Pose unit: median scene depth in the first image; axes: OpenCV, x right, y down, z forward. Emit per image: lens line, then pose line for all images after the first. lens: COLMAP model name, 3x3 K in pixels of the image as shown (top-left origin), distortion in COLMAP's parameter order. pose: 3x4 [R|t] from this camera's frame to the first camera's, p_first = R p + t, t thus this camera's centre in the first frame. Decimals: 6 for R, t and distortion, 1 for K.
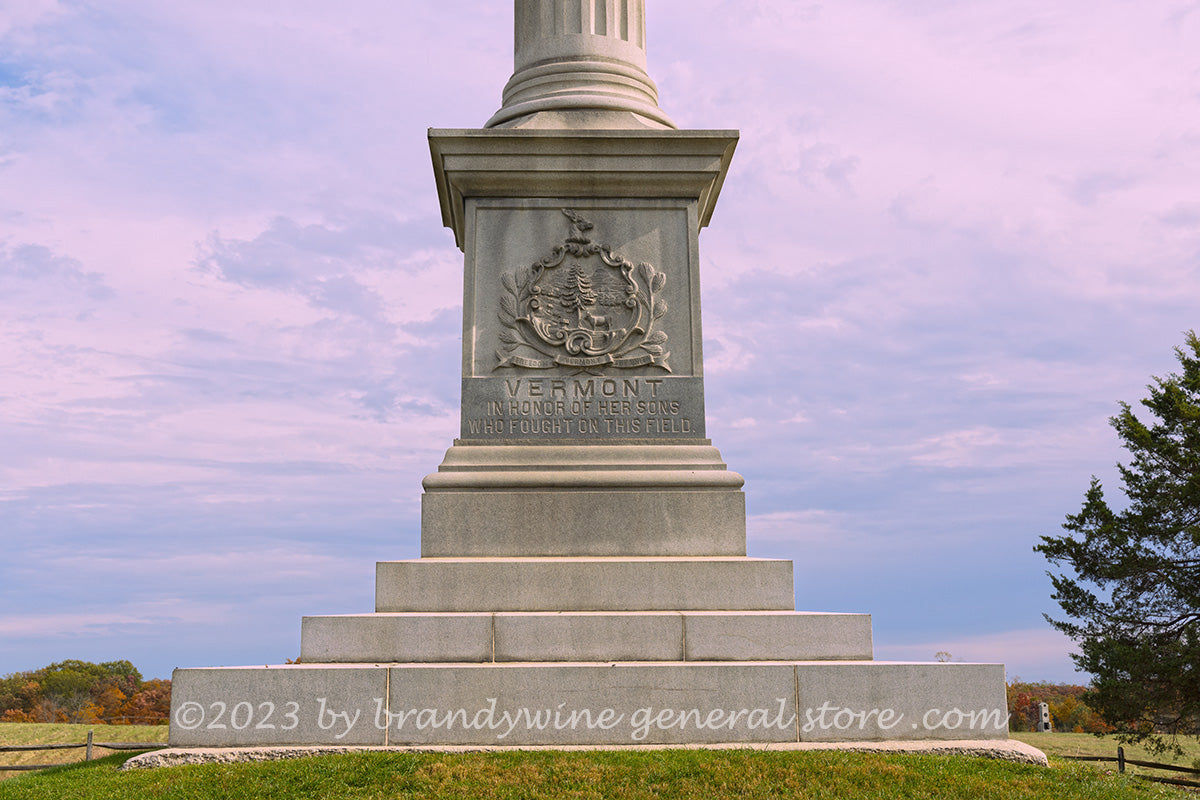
lens RADIAL K [[1135.0, 0, 600.0], [0, 1135.0, 400.0], [0, 0, 1]] dist [-0.002323, -0.155000]
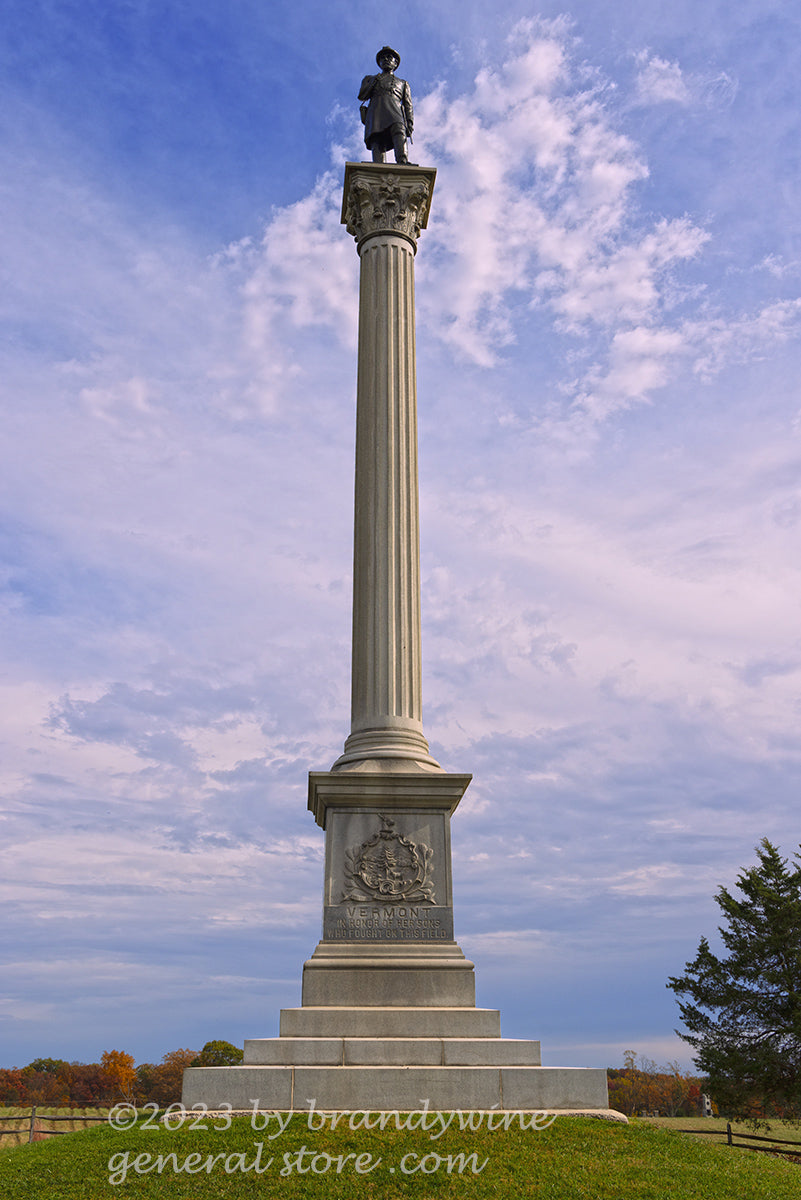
lens RADIAL K [[970.1, 0, 400.5], [0, 970.1, 600.0], [0, 0, 1]] dist [-0.120533, 0.111922]
pose [[0.999207, 0.019679, 0.034602, -0.055647], [-0.011475, 0.974752, -0.222996, -0.148422], [-0.038116, 0.222422, 0.974205, -0.610210]]
